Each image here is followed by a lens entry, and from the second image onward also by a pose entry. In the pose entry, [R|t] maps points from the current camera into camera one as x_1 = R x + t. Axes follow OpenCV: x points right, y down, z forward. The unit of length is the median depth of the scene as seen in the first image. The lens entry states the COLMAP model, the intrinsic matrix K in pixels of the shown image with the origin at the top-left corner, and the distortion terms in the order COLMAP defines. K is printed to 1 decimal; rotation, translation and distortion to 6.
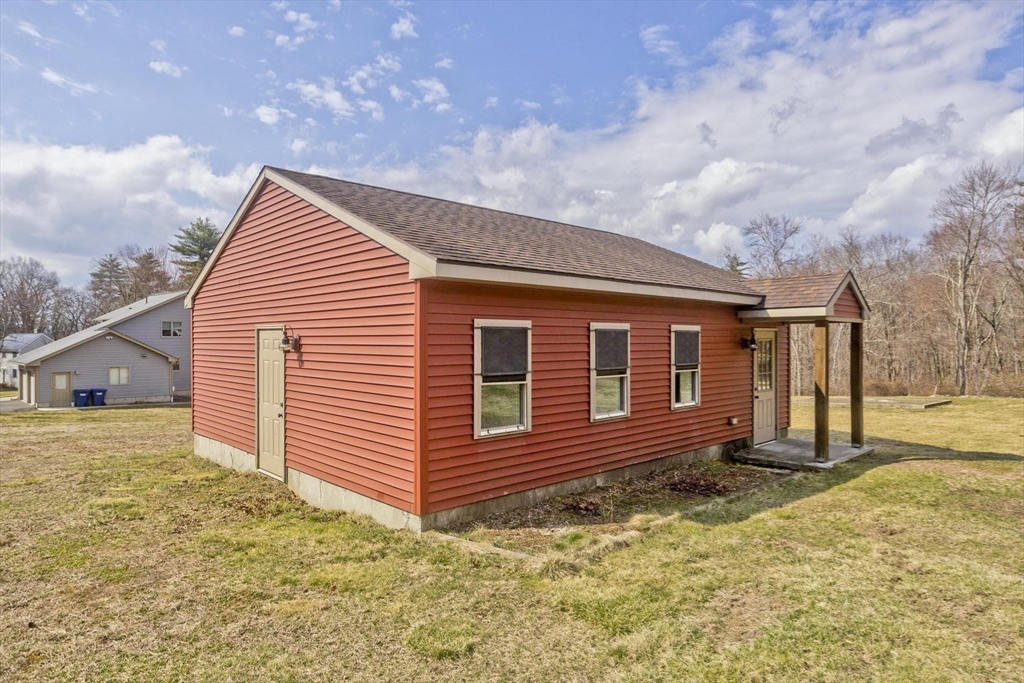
lens RADIAL K [[602.0, 0, 511.2], [0, 602.0, 339.4], [0, 0, 1]] dist [0.000591, -0.000023]
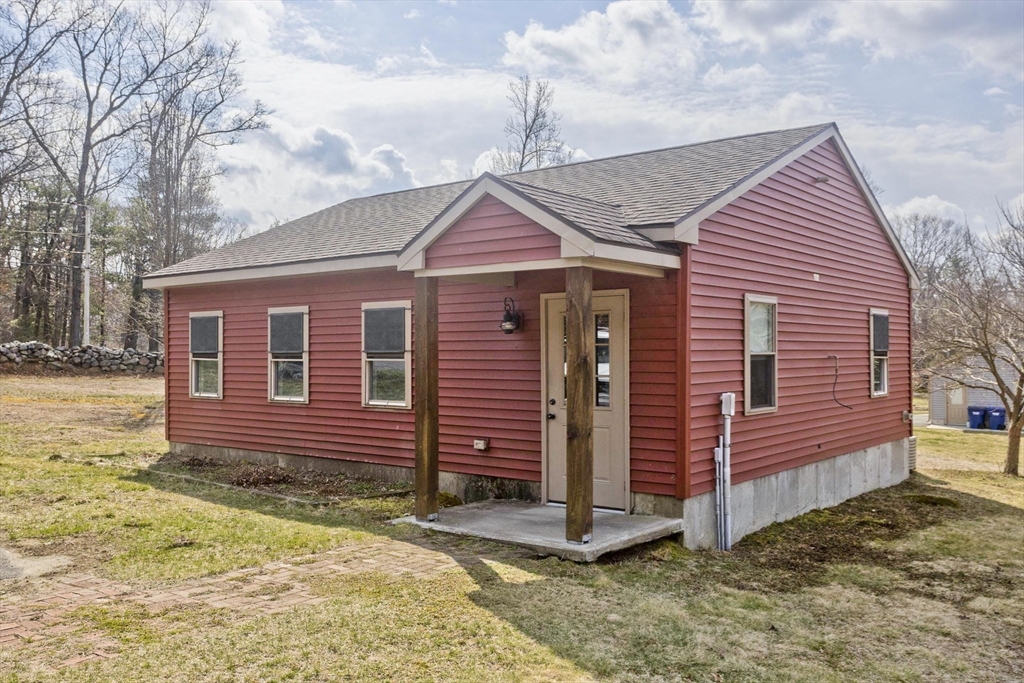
lens RADIAL K [[905.0, 0, 511.2], [0, 905.0, 343.3], [0, 0, 1]] dist [-0.005120, -0.000954]
pose [[0.157243, -0.006924, -0.987536, 1.773393], [0.001498, 0.999976, -0.006773, 0.044894], [0.987559, -0.000414, 0.157250, 1.167491]]
